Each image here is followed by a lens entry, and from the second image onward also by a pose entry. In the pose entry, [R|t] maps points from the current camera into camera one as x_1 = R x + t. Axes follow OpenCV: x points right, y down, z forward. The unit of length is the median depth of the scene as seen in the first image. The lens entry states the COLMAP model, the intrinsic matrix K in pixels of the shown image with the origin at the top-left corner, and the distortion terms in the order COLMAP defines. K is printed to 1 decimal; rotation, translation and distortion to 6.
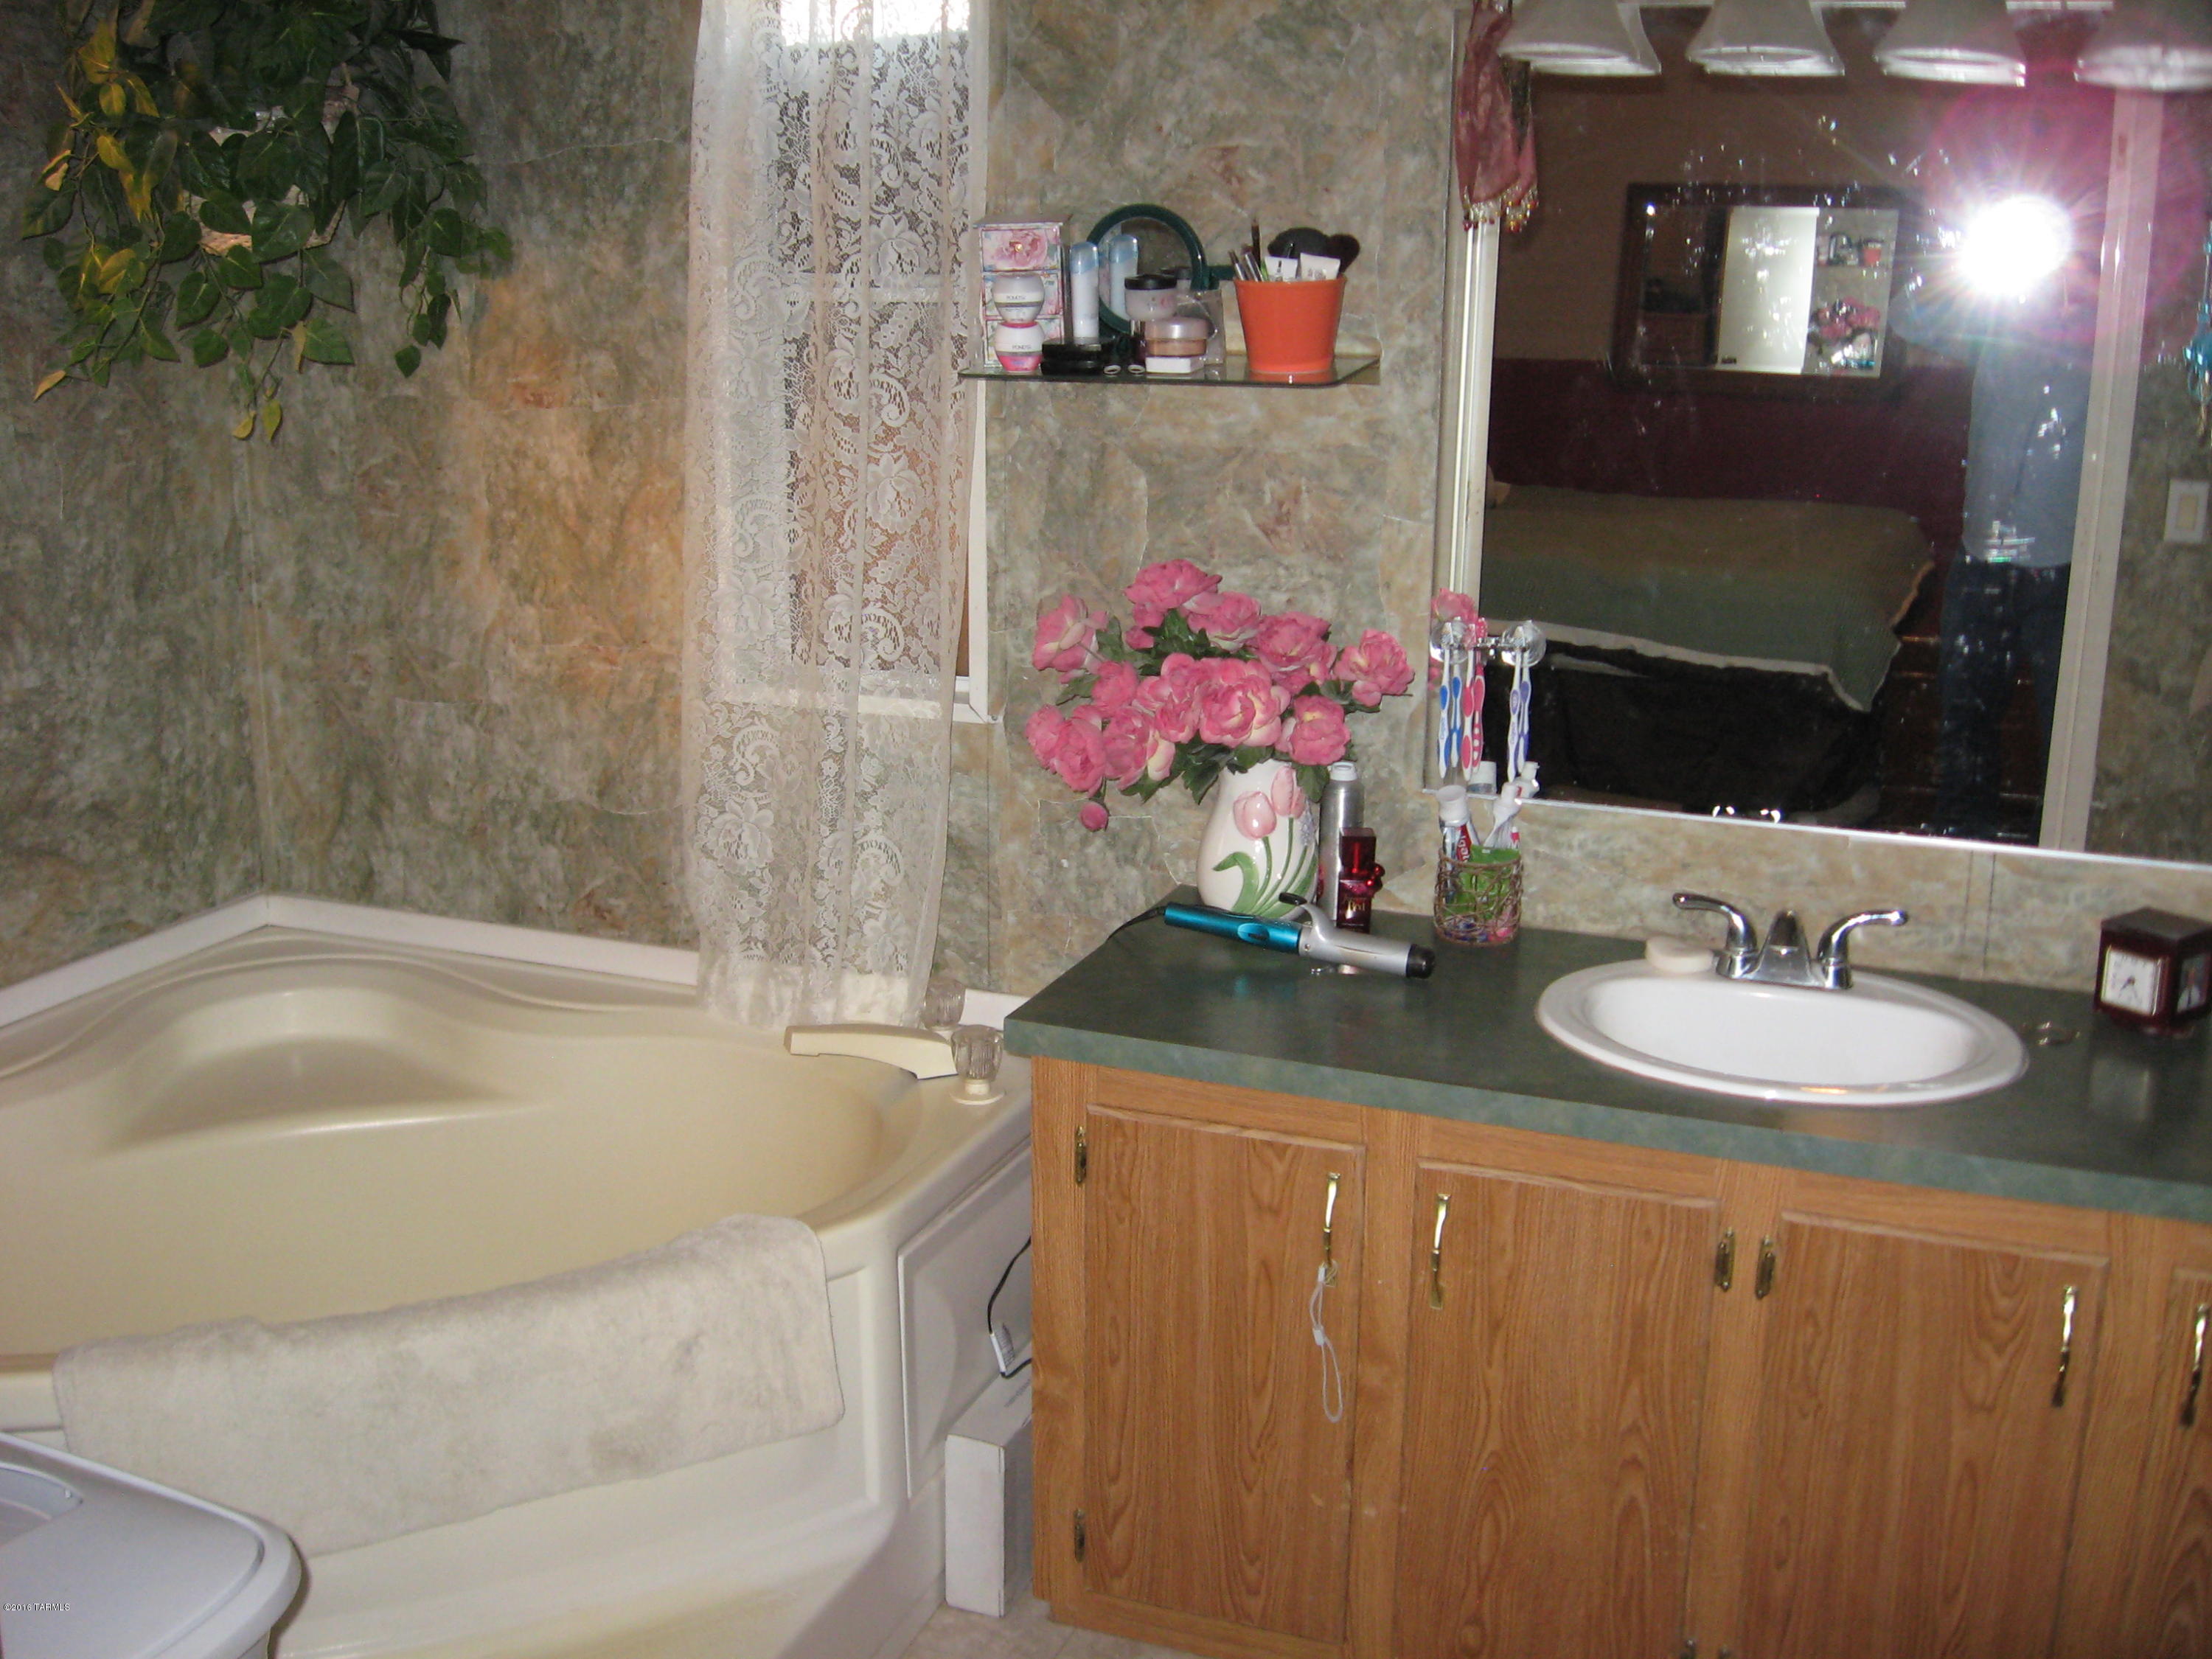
lens RADIAL K [[2296.7, 0, 1112.7], [0, 2296.7, 808.4], [0, 0, 1]] dist [-0.114231, 0.000000]
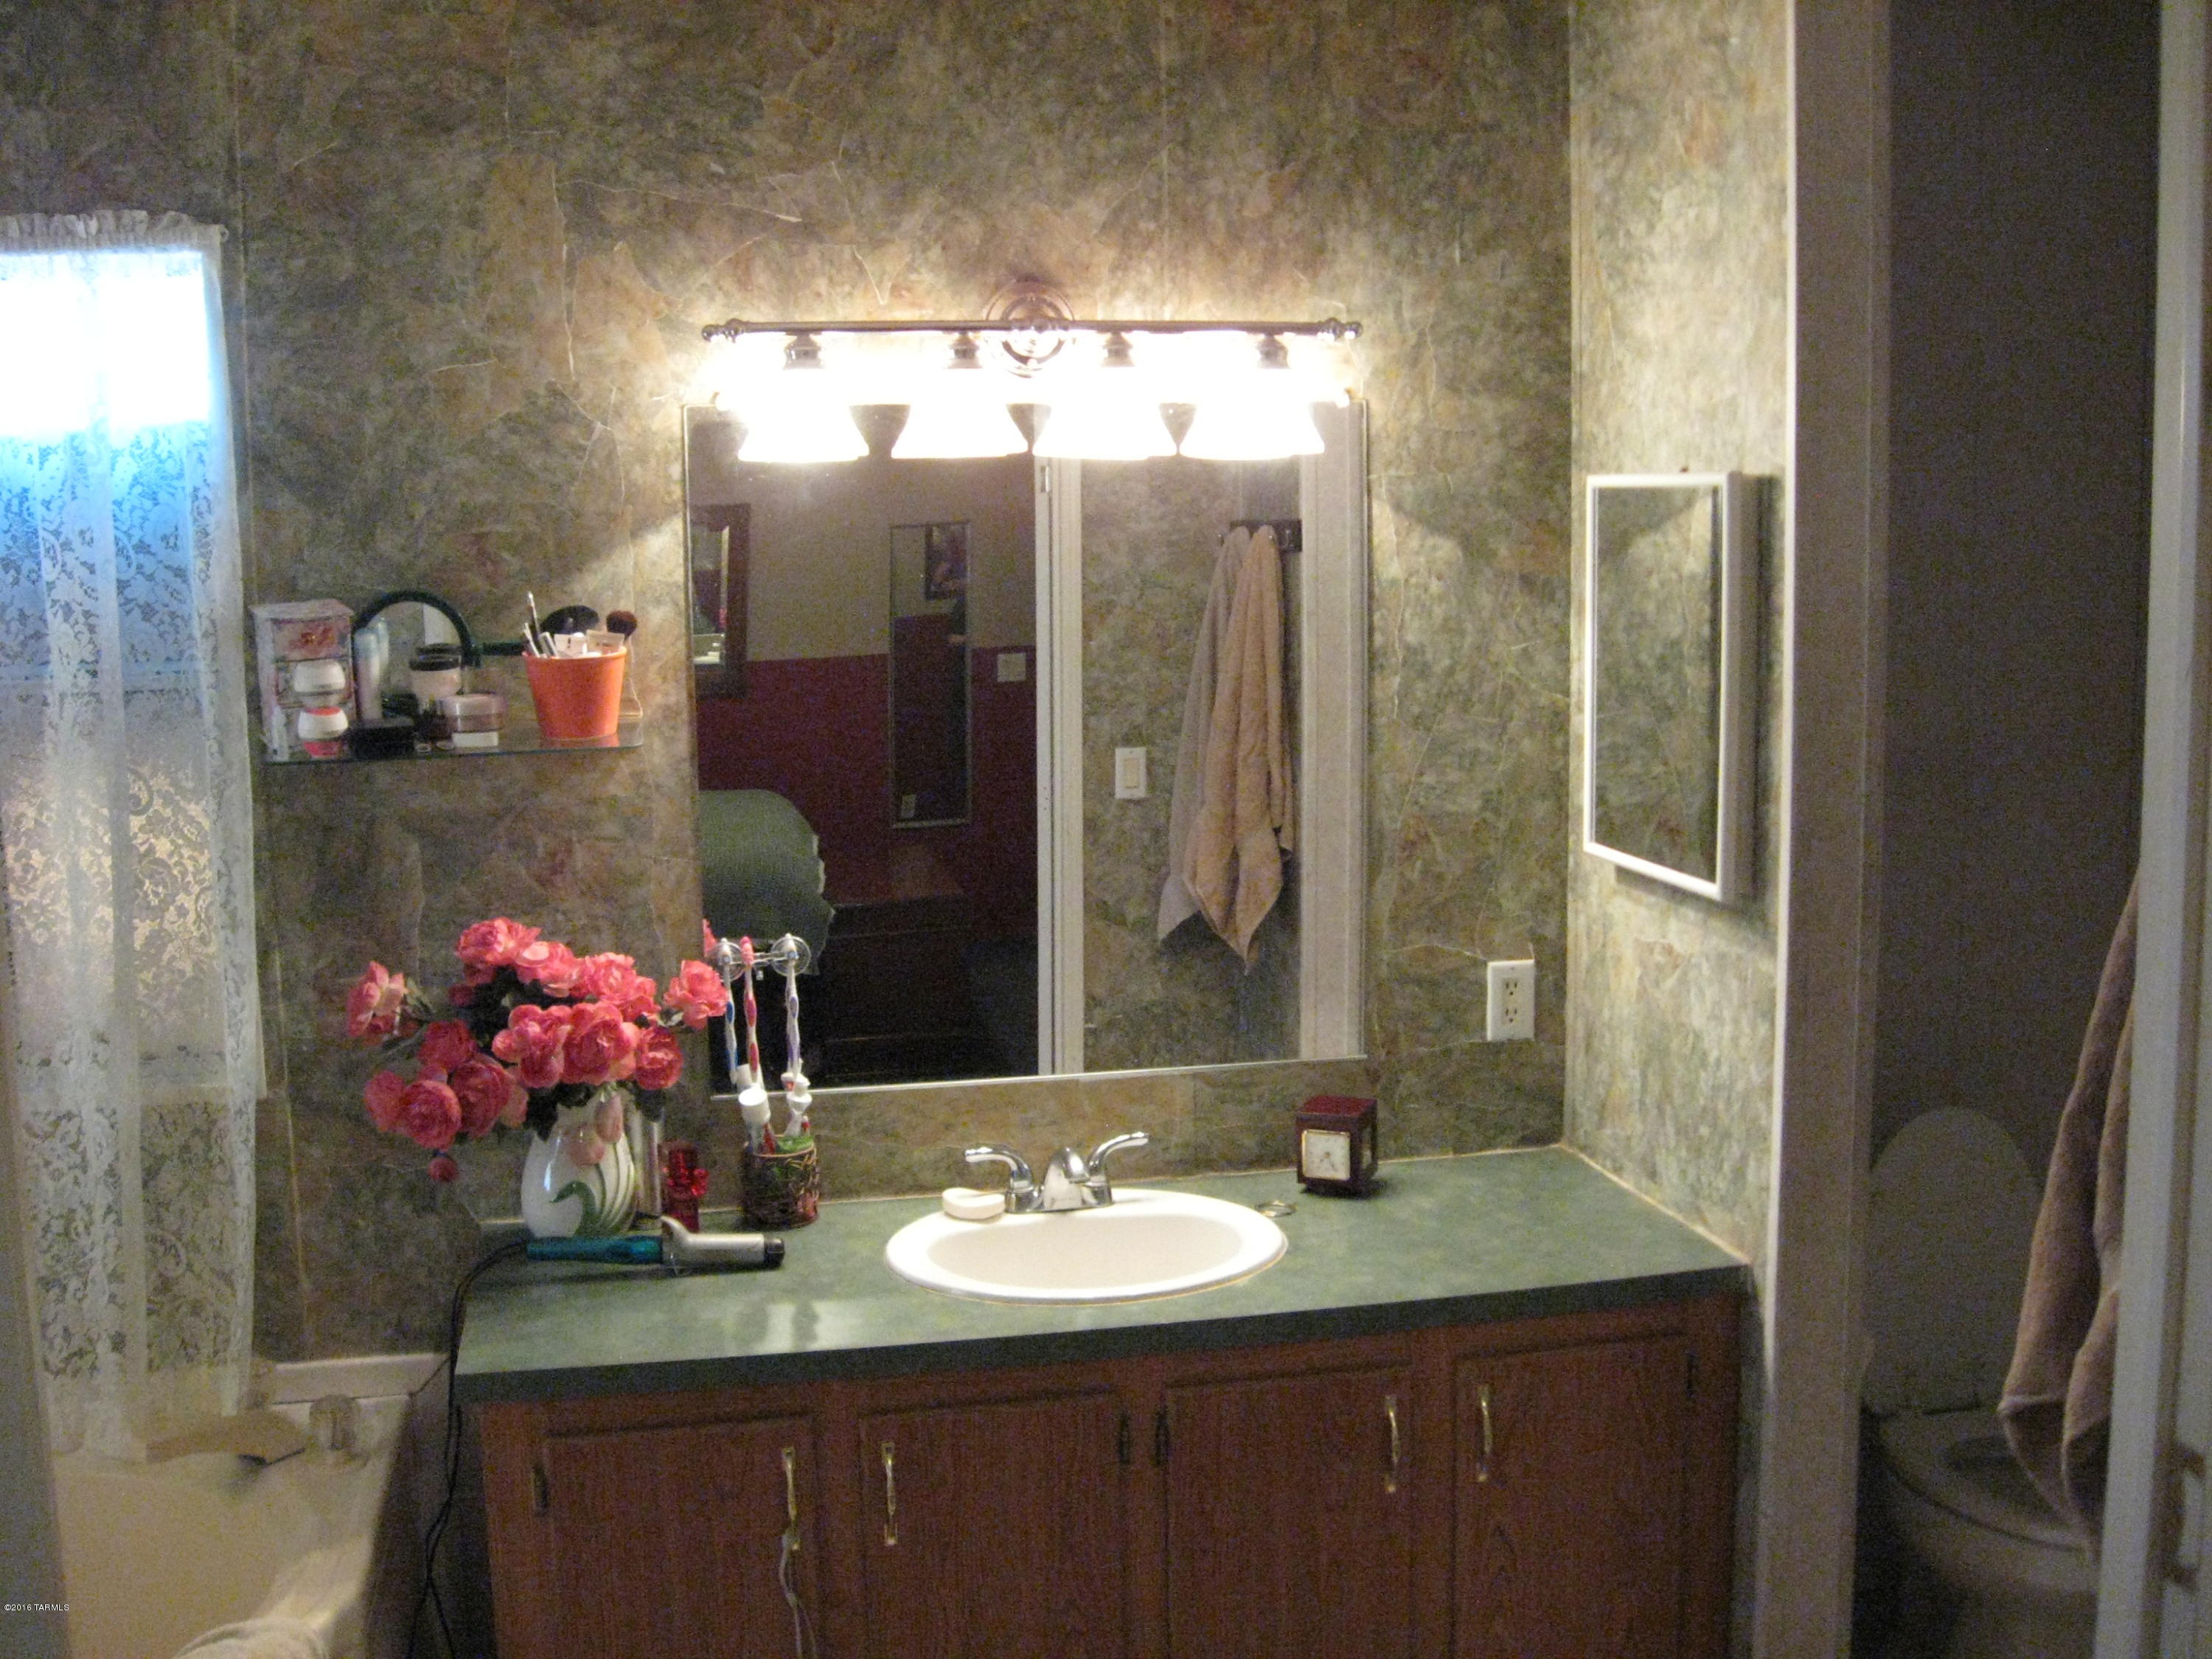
lens RADIAL K [[2296.7, 0, 1097.1], [0, 2296.7, 846.1], [0, 0, 1]] dist [-0.114231, 0.000000]
pose [[0.841108, -0.099074, 0.531715, -0.283520], [0.153482, 0.986389, -0.058996, -0.034230], [-0.518633, 0.131231, 0.844866, -0.044003]]
